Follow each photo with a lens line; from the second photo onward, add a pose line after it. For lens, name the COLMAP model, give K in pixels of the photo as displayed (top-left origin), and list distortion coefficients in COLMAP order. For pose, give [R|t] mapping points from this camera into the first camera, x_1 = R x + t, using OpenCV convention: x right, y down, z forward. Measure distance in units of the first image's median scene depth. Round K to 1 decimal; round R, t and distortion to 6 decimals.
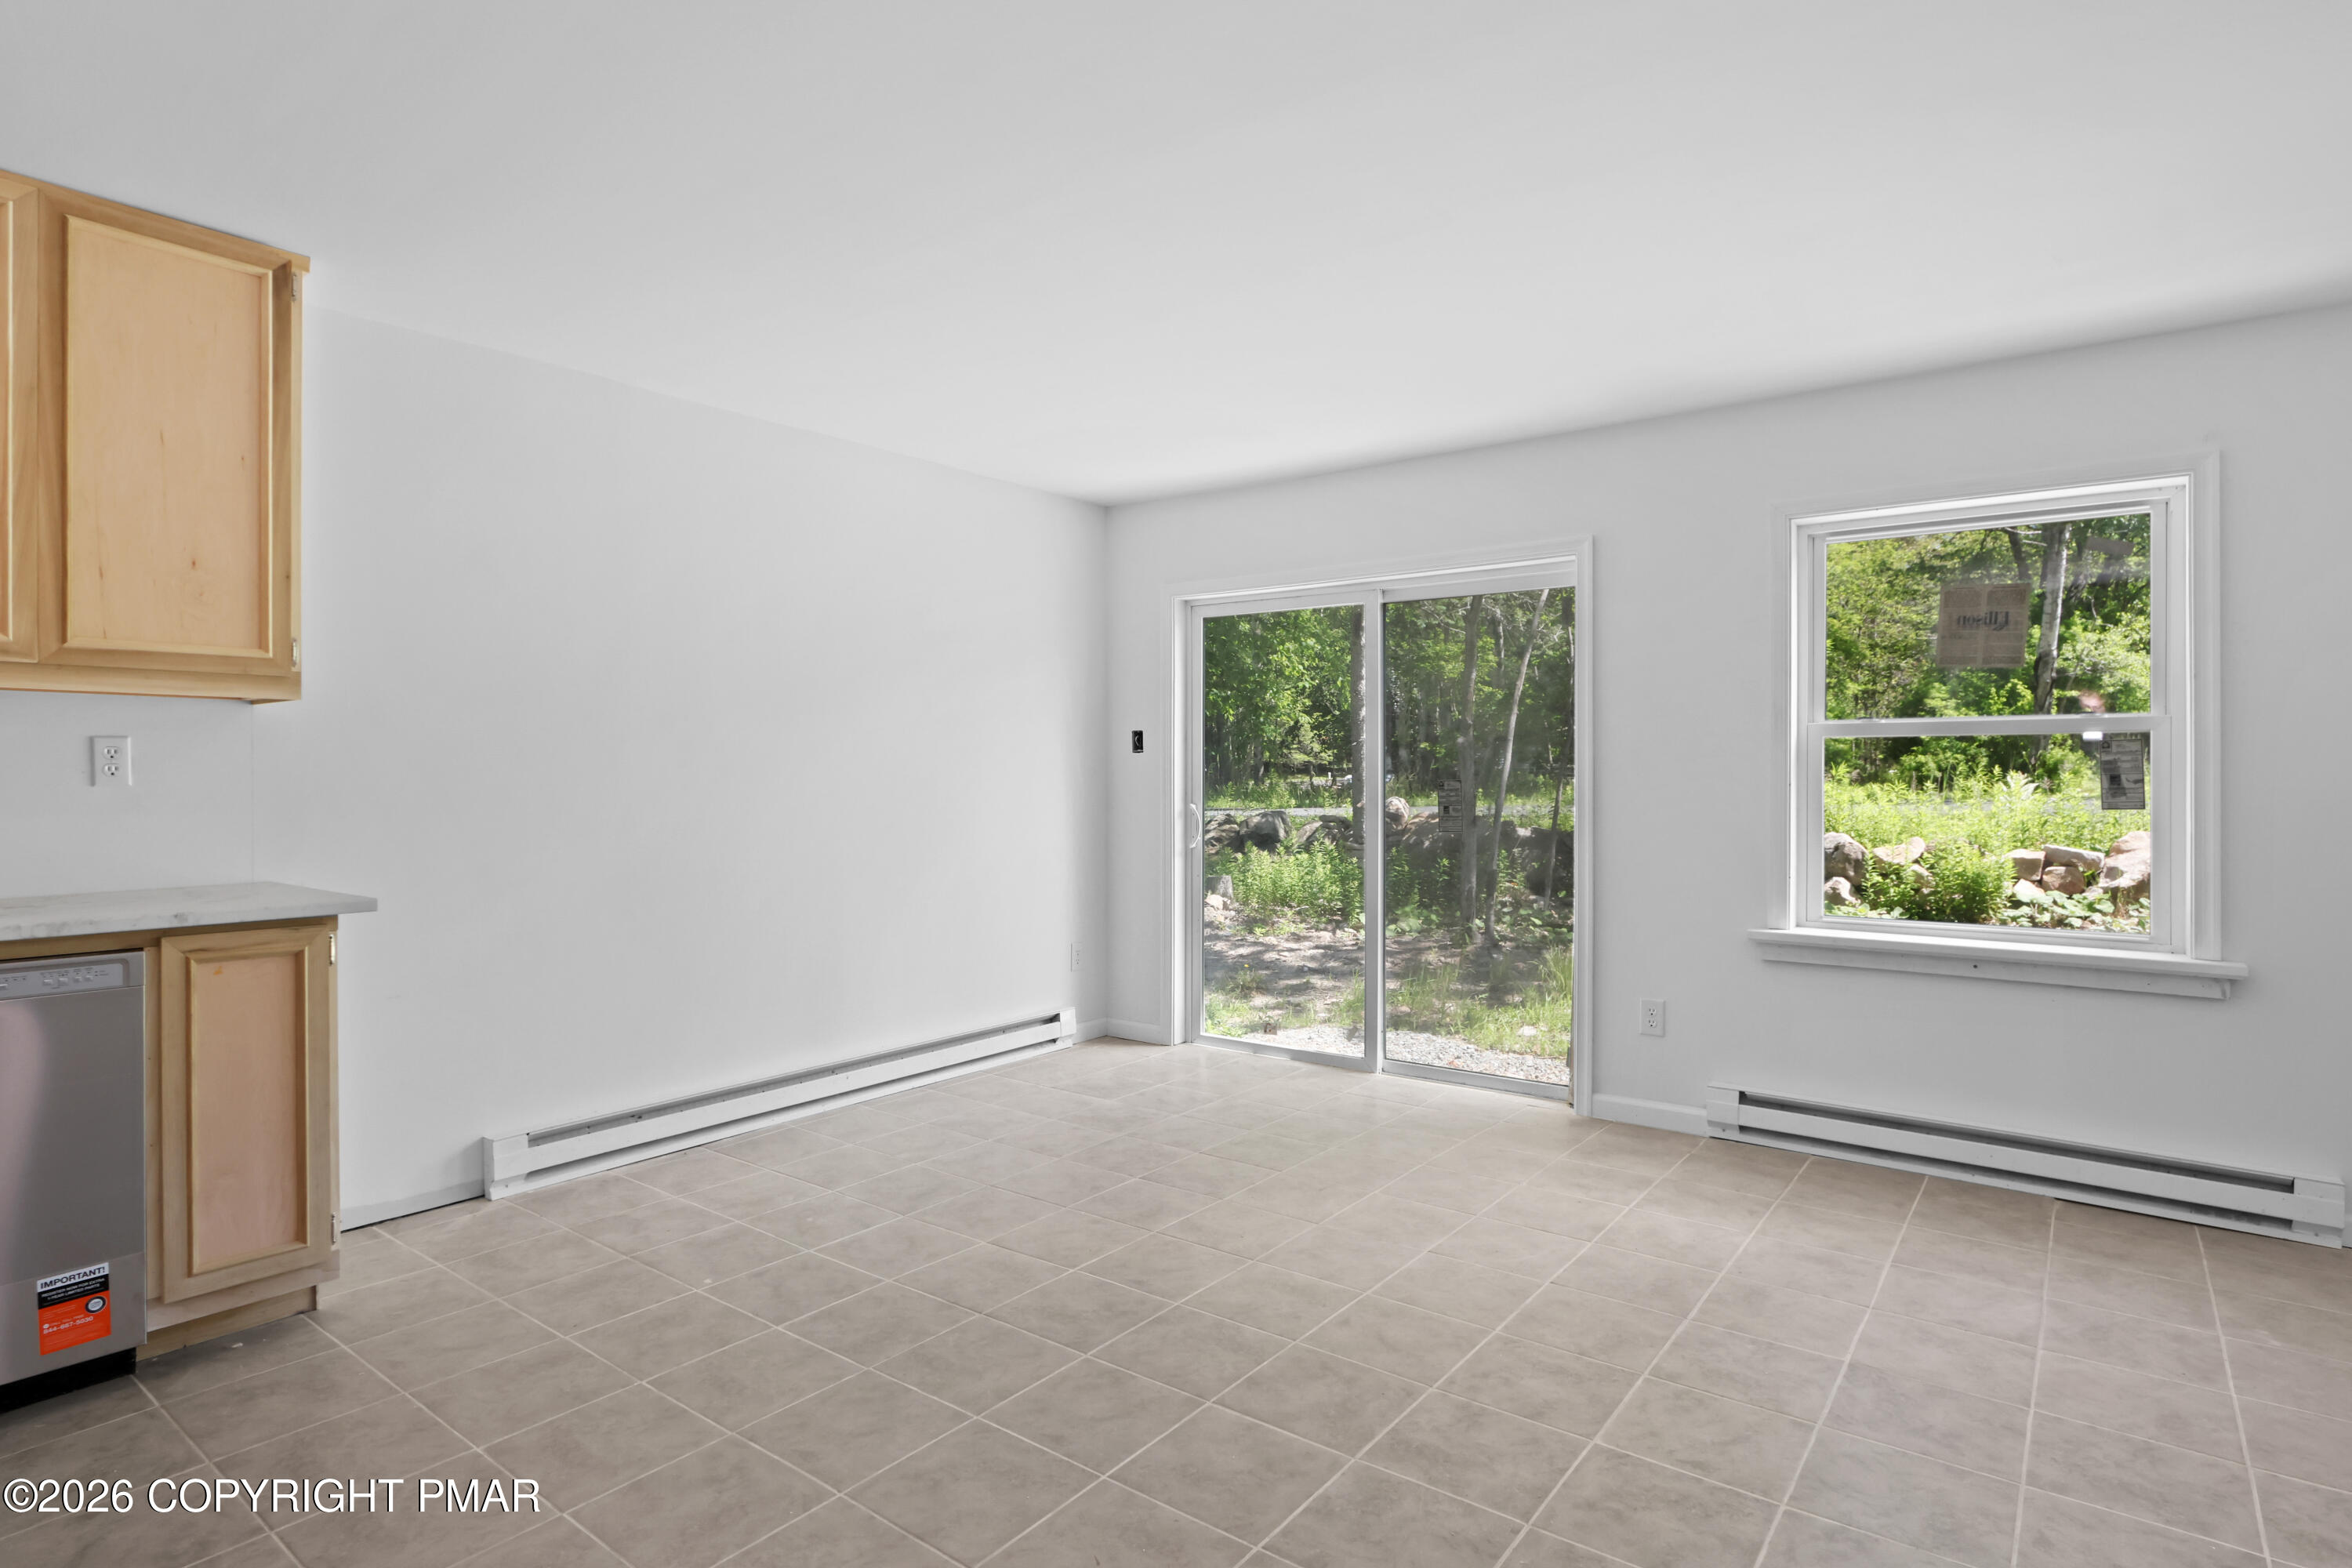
lens RADIAL K [[1223.5, 0, 1170.1], [0, 1223.5, 773.6], [0, 0, 1]] dist [-0.004306, -0.000146]
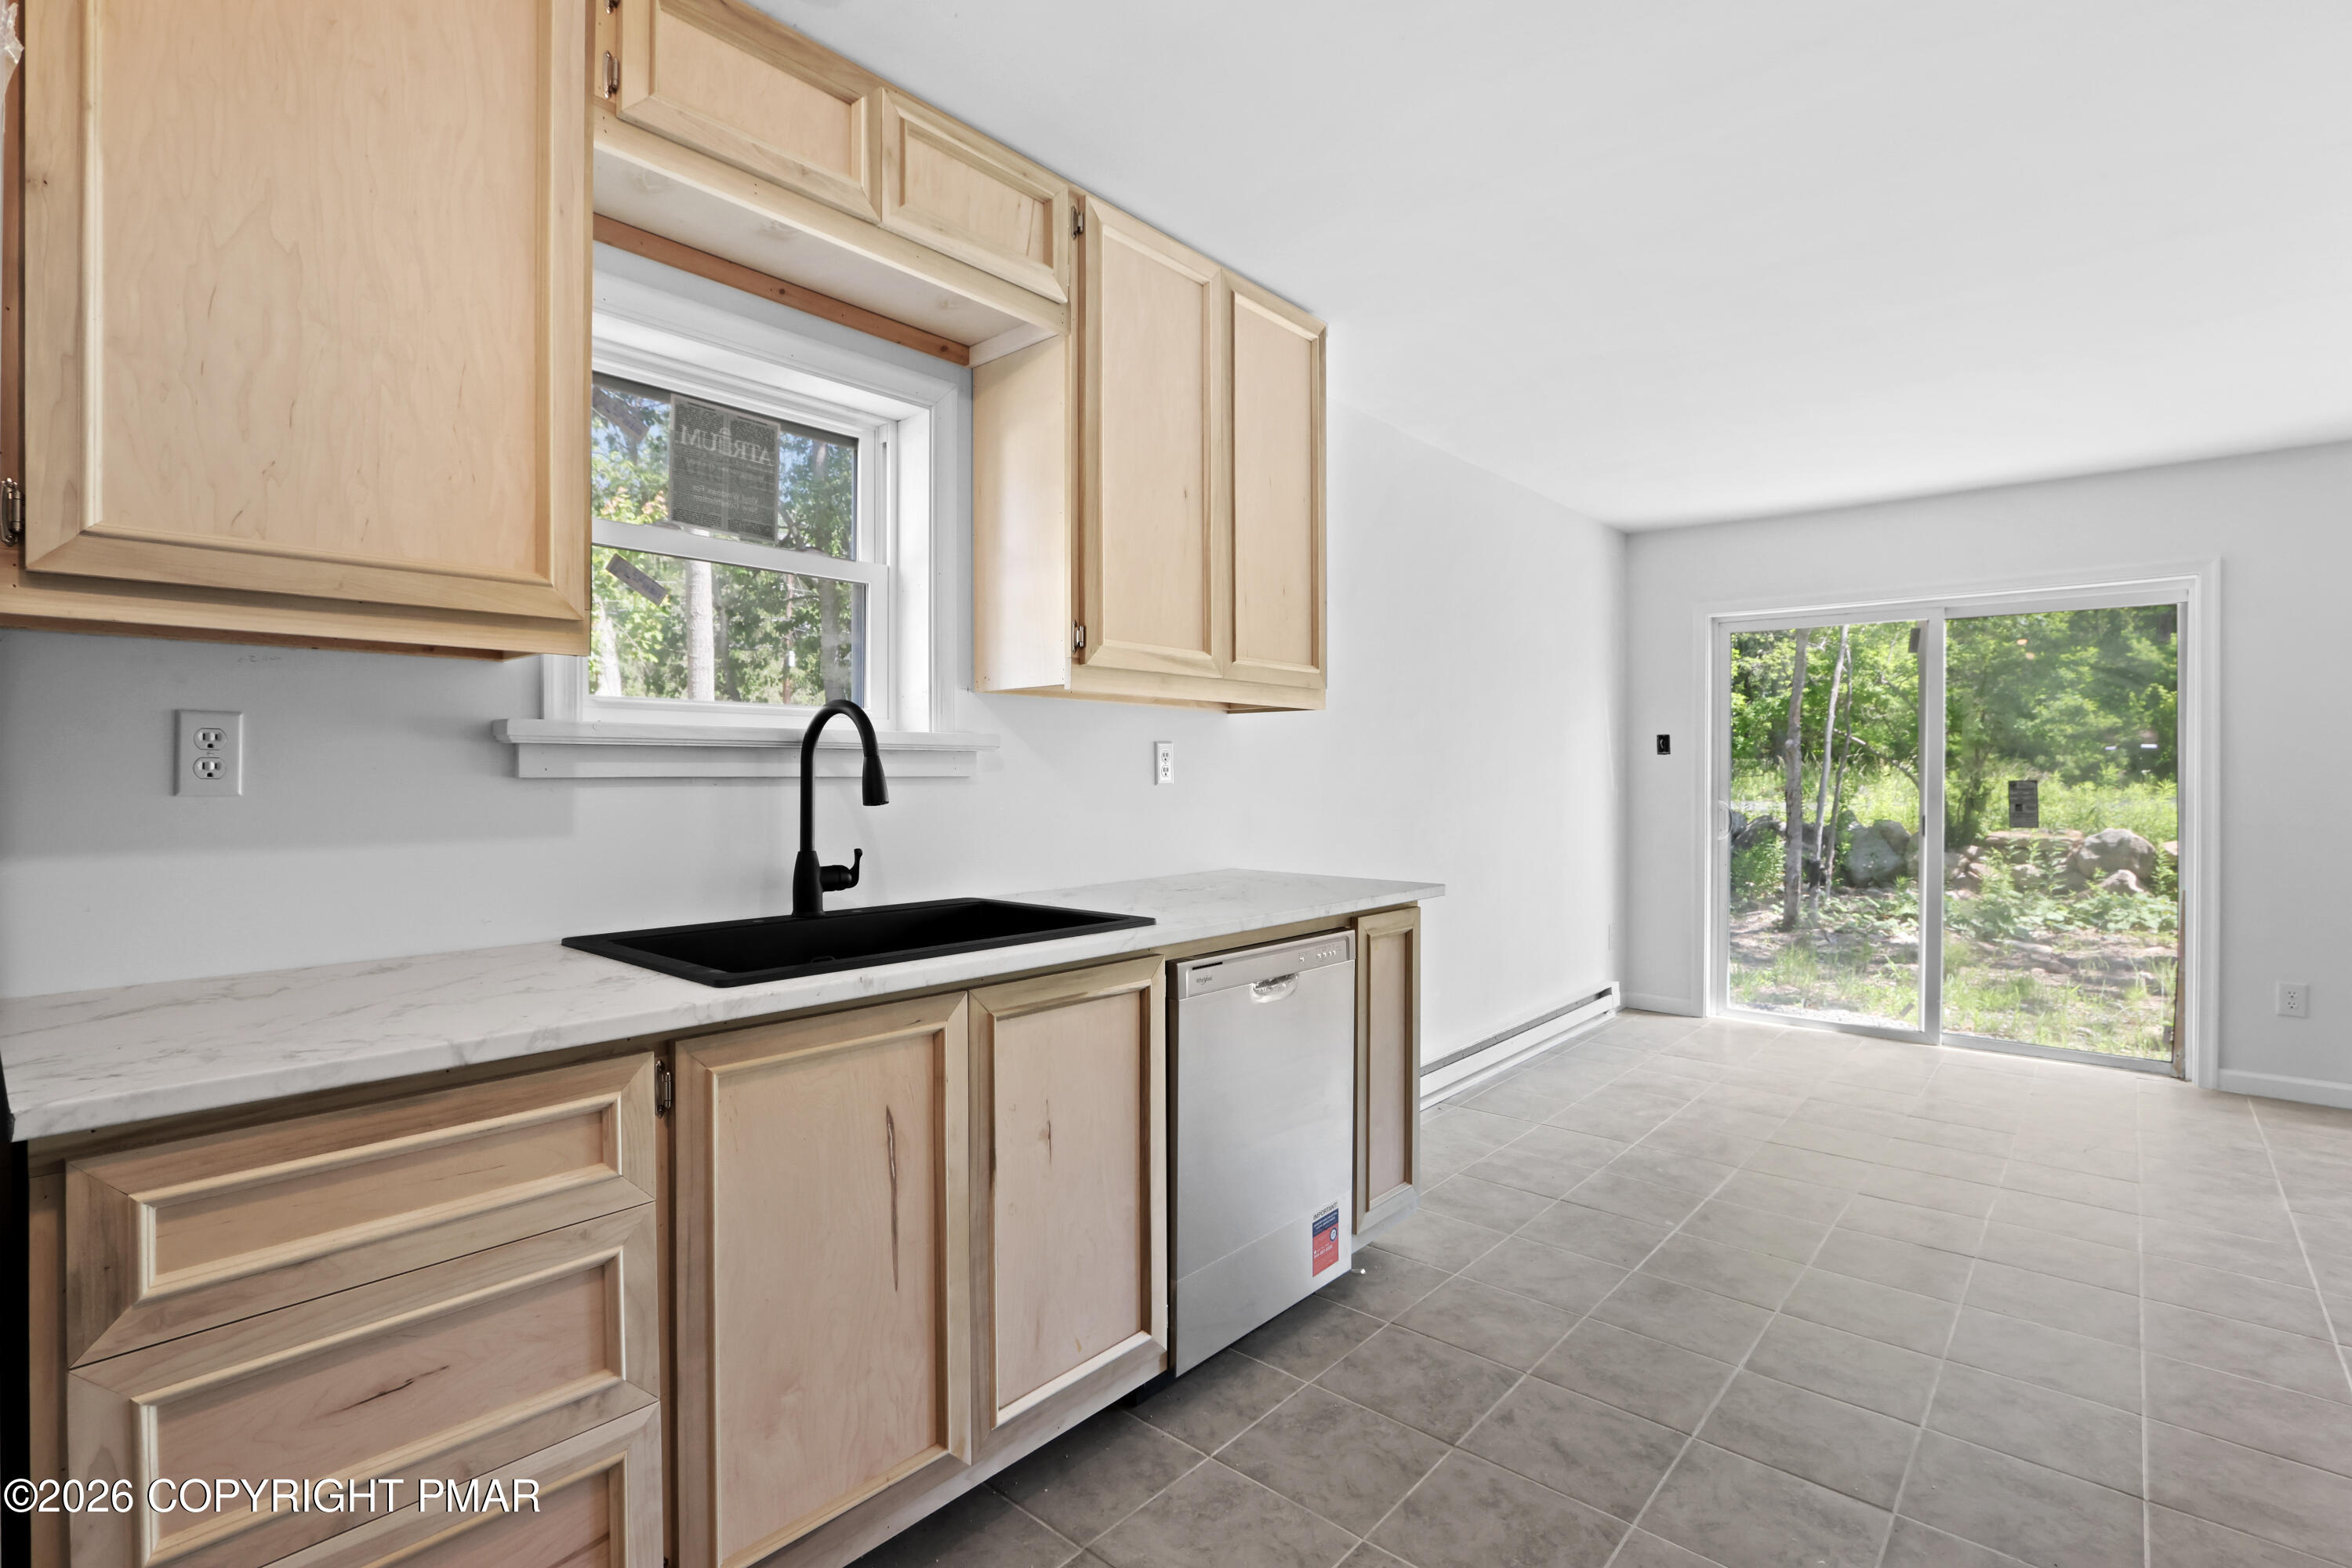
lens RADIAL K [[1091.0, 0, 1153.5], [0, 1091.0, 774.5], [0, 0, 1]] dist [-0.013249, 0.001661]
pose [[0.998065, 0.004122, -0.062036, -0.548330], [-0.003810, 0.999980, 0.005140, -0.002939], [0.062056, -0.004894, 0.998061, -0.021776]]
